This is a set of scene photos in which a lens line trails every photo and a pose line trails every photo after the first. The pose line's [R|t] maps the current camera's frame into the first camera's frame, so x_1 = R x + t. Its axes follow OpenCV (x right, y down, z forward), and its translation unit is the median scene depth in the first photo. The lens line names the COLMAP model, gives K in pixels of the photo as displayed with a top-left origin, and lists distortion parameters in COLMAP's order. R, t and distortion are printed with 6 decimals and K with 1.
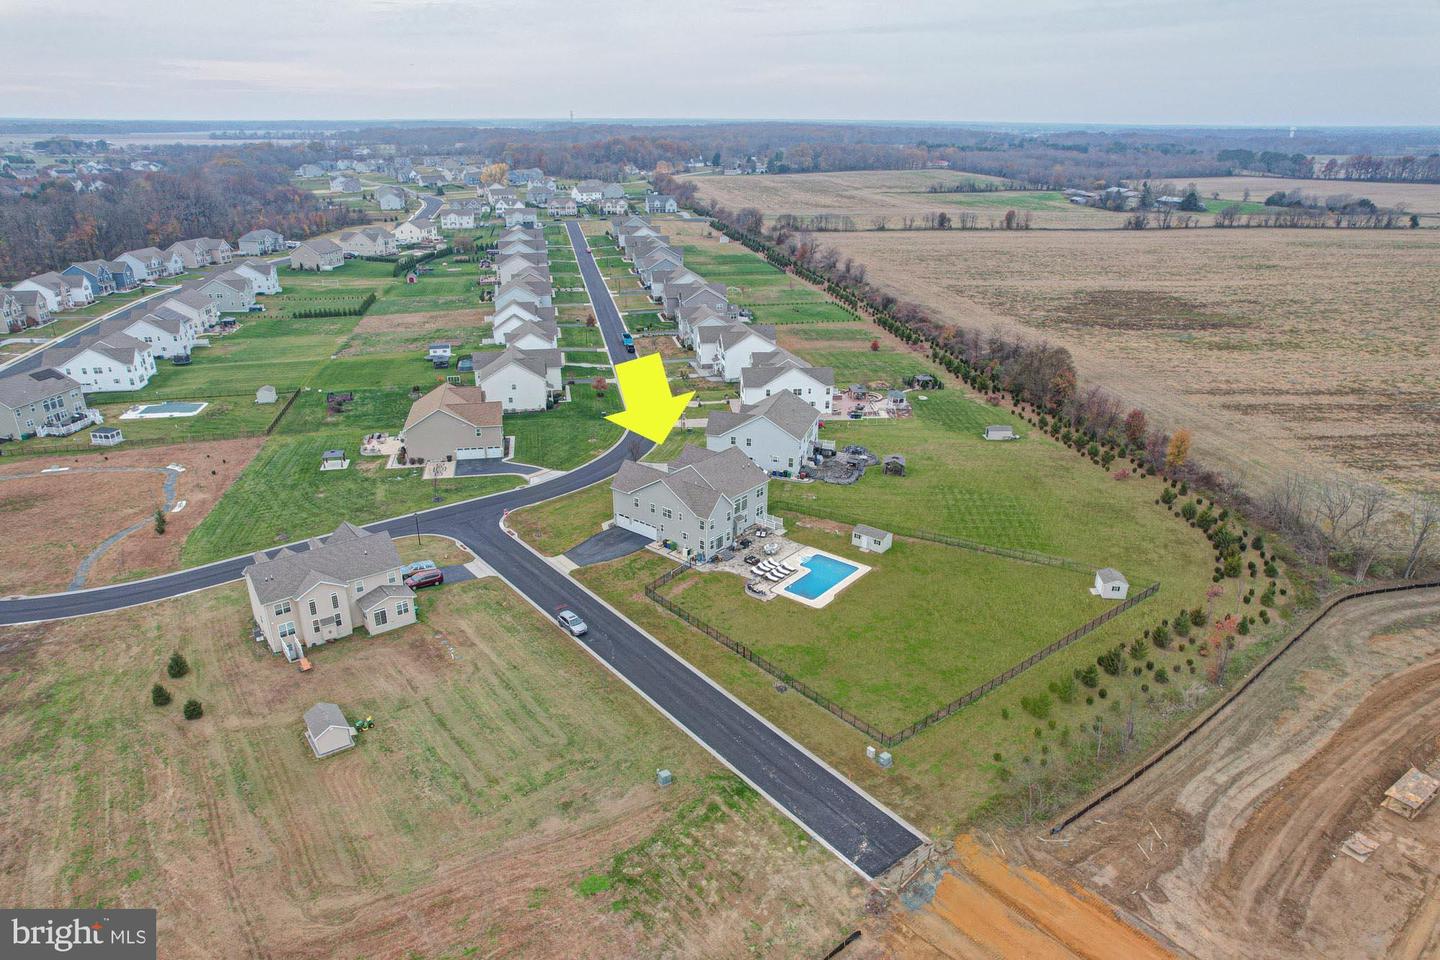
lens RADIAL K [[922.6, 0, 714.5], [0, 922.6, 495.9], [0, 0, 1]] dist [-0.080129, 0.073164]
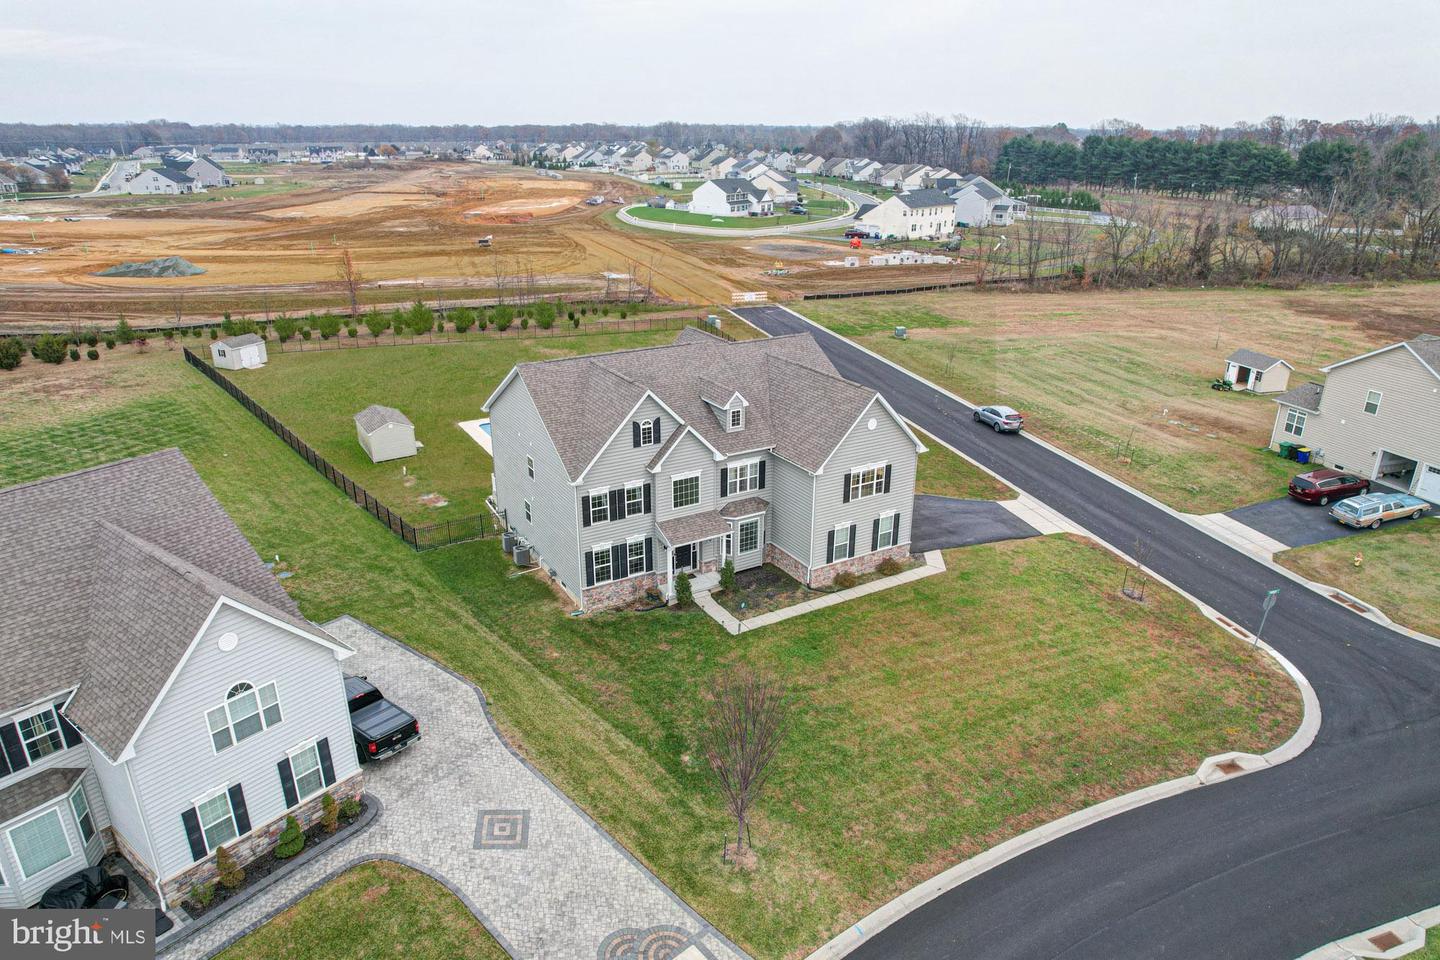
lens RADIAL K [[922.6, 0, 714.5], [0, 922.6, 495.9], [0, 0, 1]] dist [-0.080129, 0.073164]
pose [[-0.936242, -0.137913, 0.323157, -0.167703], [0.129007, 0.720573, 0.681272, -0.259549], [-0.326814, 0.679525, -0.656839, 1.390592]]
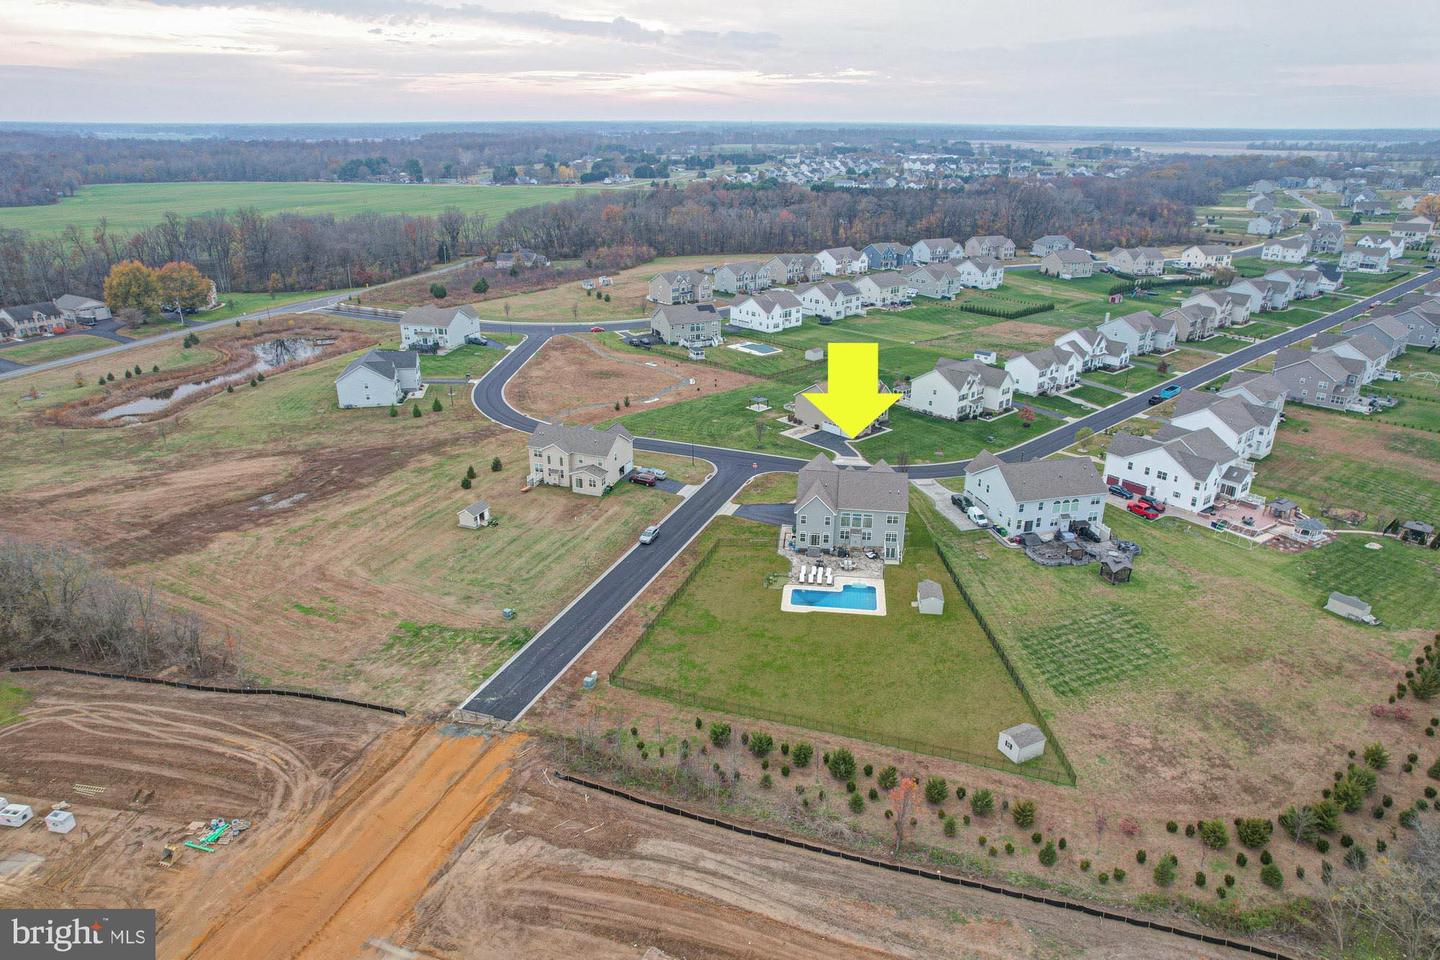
lens RADIAL K [[922.6, 0, 714.5], [0, 922.6, 495.9], [0, 0, 1]] dist [-0.080129, 0.073164]
pose [[0.522457, 0.322740, -0.789226, 0.840075], [-0.328600, 0.930314, 0.162906, -0.146448], [0.786804, 0.174228, 0.592101, 0.255835]]
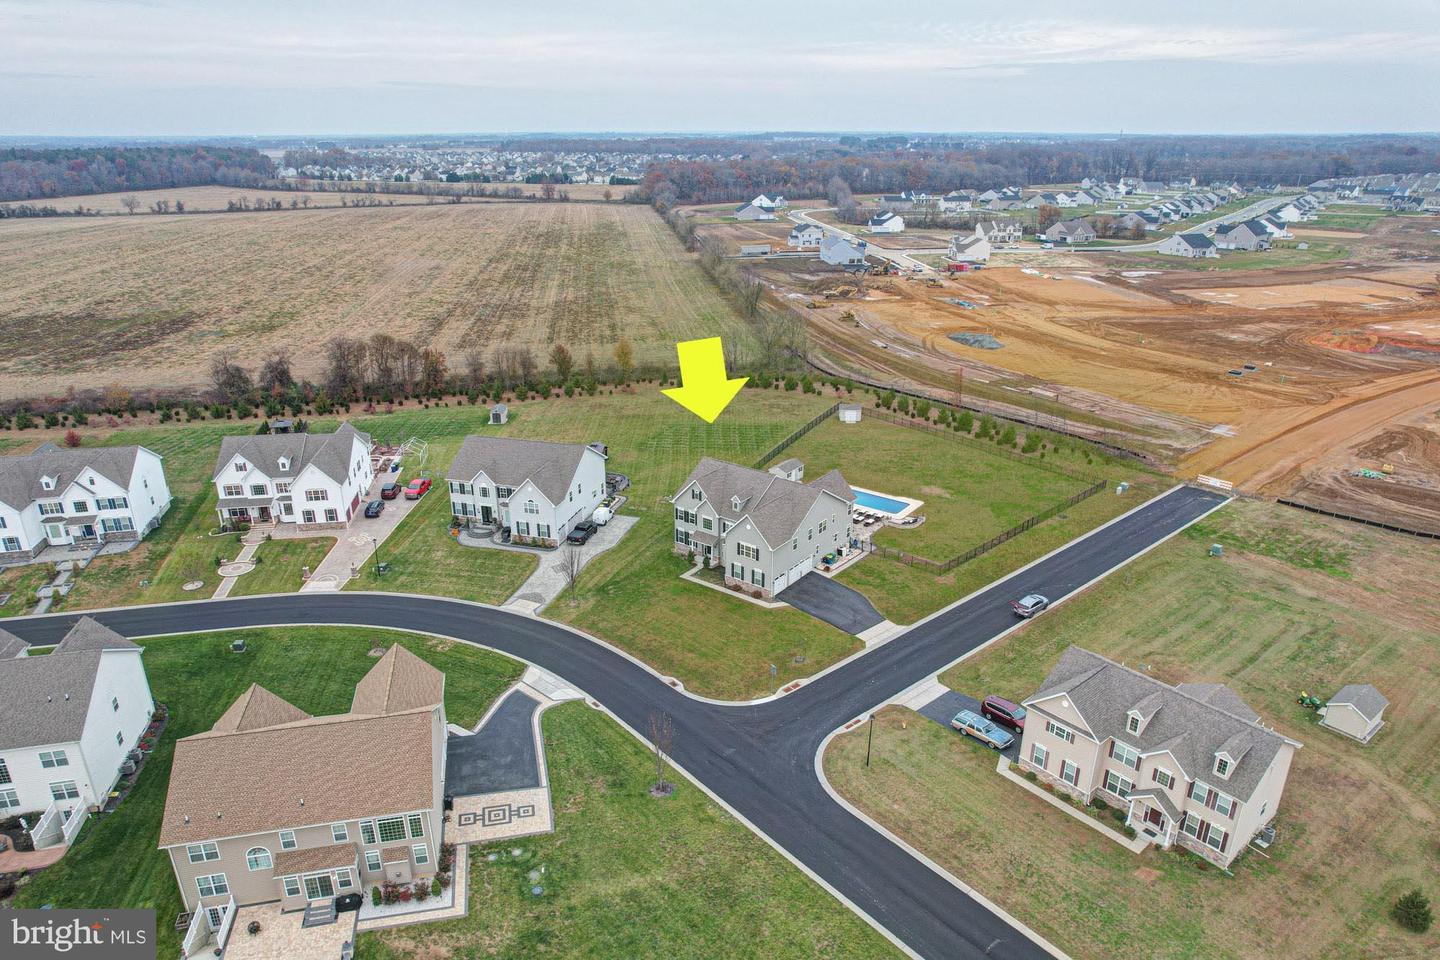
lens RADIAL K [[922.6, 0, 714.5], [0, 922.6, 495.9], [0, 0, 1]] dist [-0.080129, 0.073164]
pose [[-0.035276, -0.377236, 0.925445, -0.852913], [0.386703, 0.848735, 0.360707, -0.362171], [-0.921529, 0.370597, 0.115939, 1.043569]]
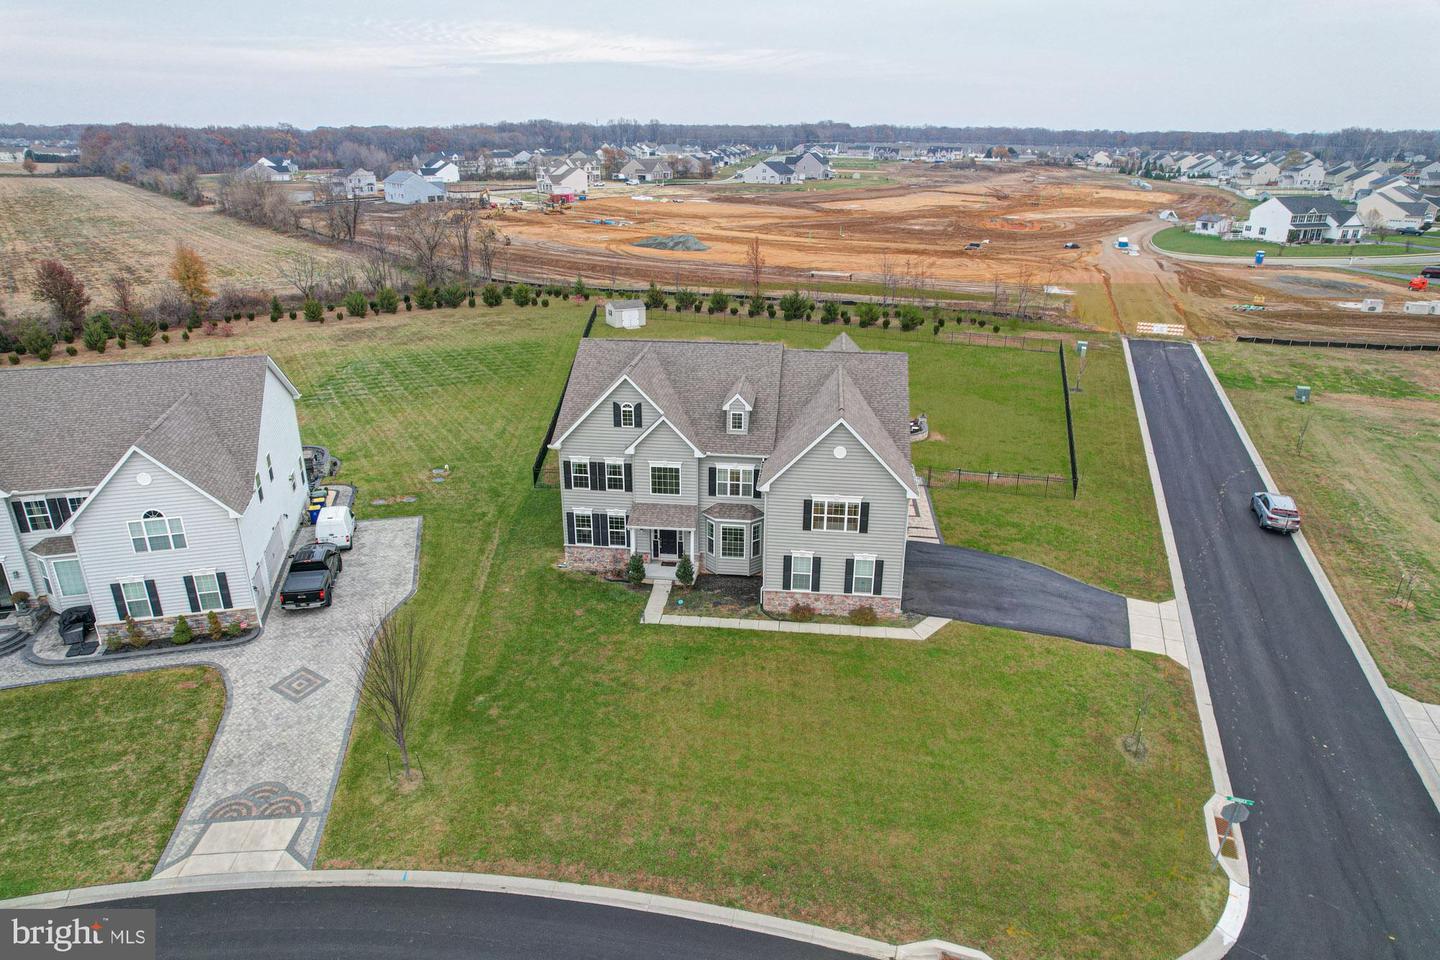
lens RADIAL K [[922.6, 0, 714.5], [0, 922.6, 495.9], [0, 0, 1]] dist [-0.080129, 0.073164]
pose [[-0.533744, -0.320680, 0.782484, -0.339054], [0.321212, 0.779078, 0.538387, -0.206391], [-0.782266, 0.538704, -0.312822, 1.263538]]
